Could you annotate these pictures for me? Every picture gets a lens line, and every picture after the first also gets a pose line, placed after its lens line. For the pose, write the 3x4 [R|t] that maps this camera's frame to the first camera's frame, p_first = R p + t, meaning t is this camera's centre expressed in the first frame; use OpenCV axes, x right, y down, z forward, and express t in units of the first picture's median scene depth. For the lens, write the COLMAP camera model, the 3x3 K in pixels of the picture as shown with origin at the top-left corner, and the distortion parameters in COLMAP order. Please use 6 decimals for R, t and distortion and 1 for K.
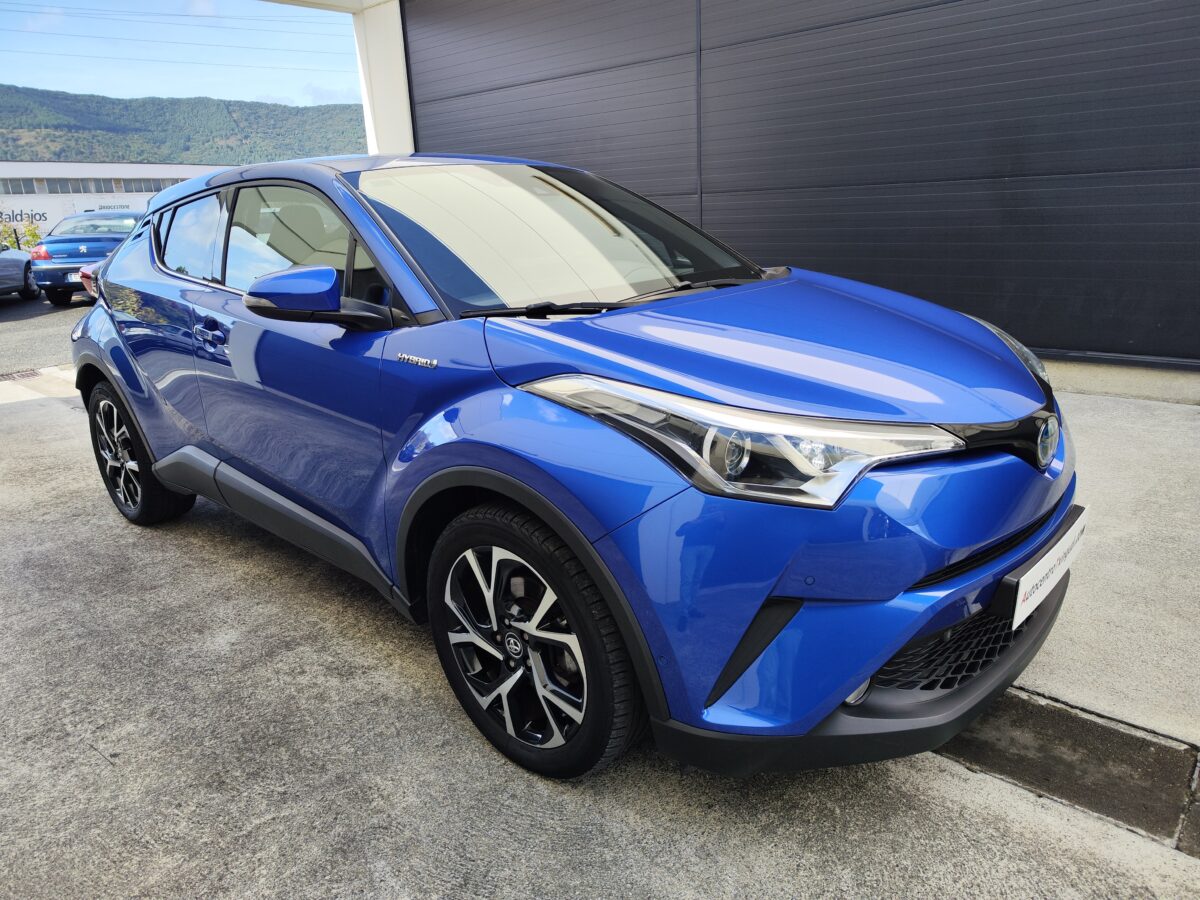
lens RADIAL K [[824.5, 0, 600.0], [0, 824.5, 450.0], [0, 0, 1]] dist [0.012579, 0.000423]
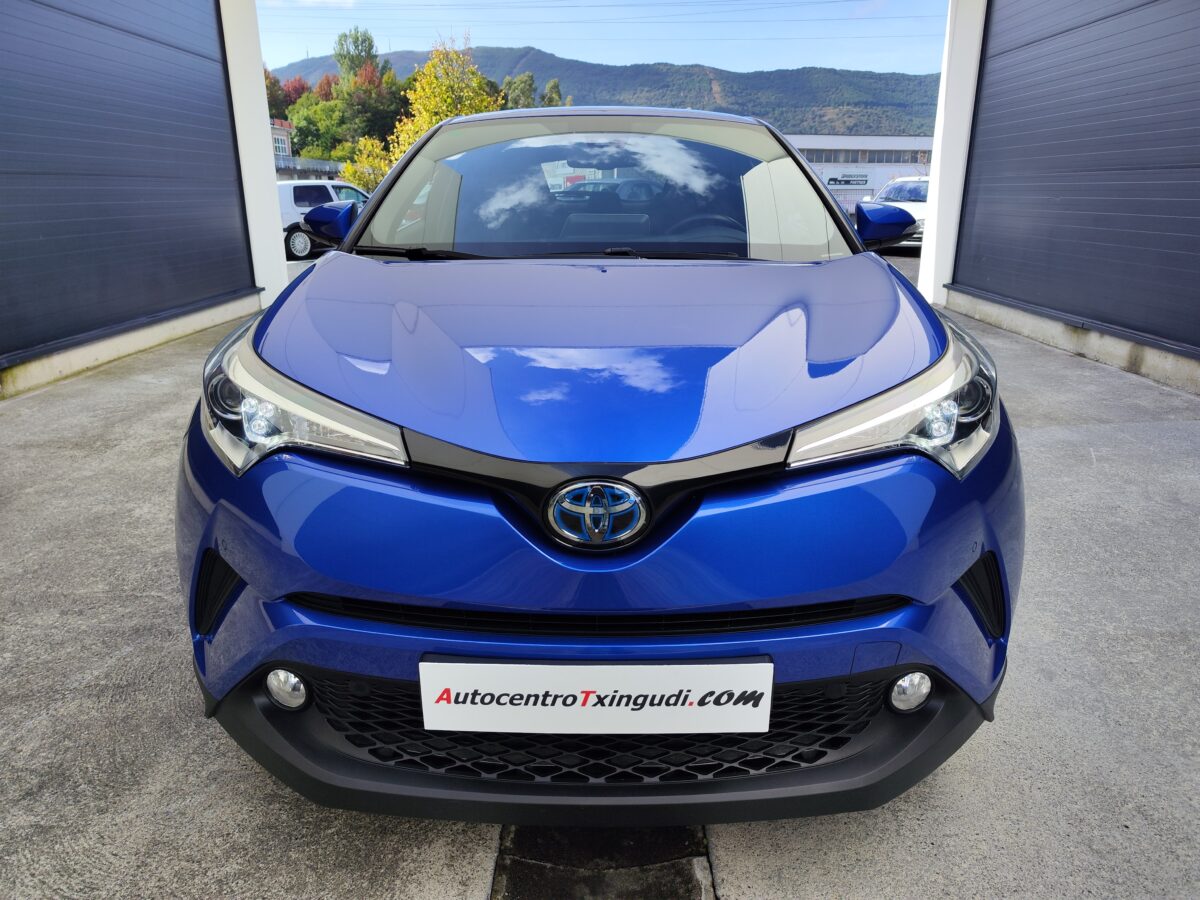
lens RADIAL K [[824.5, 0, 600.0], [0, 824.5, 450.0], [0, 0, 1]] dist [0.012579, 0.000423]
pose [[0.667935, 0.267635, -0.694430, 1.039611], [-0.247882, 0.959825, 0.131494, -0.155012], [0.701724, 0.084307, 0.707443, 0.562472]]
